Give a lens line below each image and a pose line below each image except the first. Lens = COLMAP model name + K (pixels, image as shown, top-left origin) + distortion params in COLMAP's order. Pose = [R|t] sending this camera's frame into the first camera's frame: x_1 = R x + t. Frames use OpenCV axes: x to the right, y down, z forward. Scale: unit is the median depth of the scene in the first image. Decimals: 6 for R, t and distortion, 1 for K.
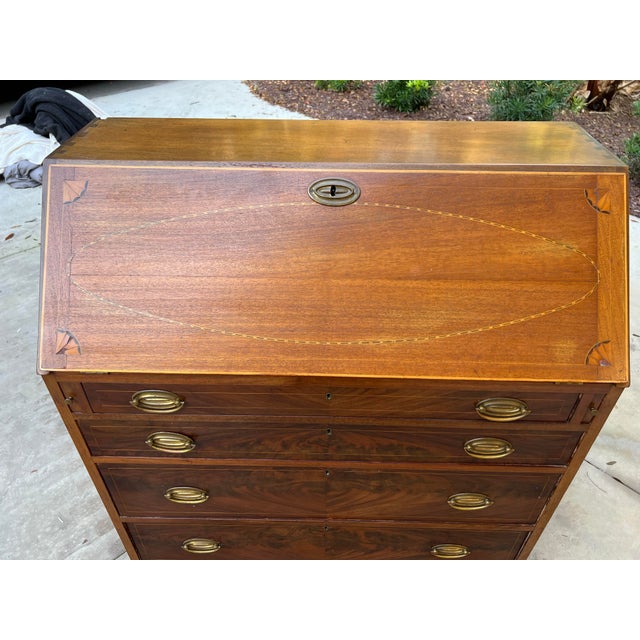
lens RADIAL K [[485.5, 0, 317.5], [0, 485.5, 319.9], [0, 0, 1]] dist [0.038664, -0.057126]
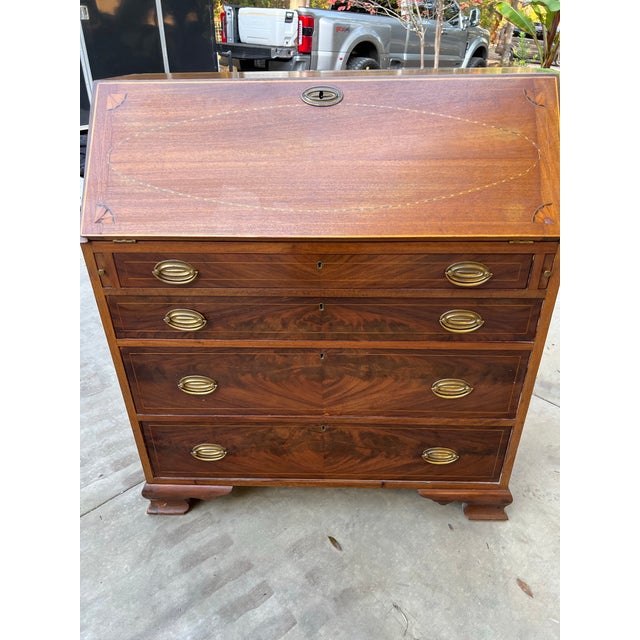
lens RADIAL K [[479.6, 0, 320.0], [0, 479.6, 320.0], [0, 0, 1]] dist [0.039616, -0.050147]
pose [[0.999686, -0.008221, -0.023660, 0.048879], [0.004816, 0.990061, -0.140556, 0.437641], [0.024580, 0.140398, 0.989790, -0.130437]]
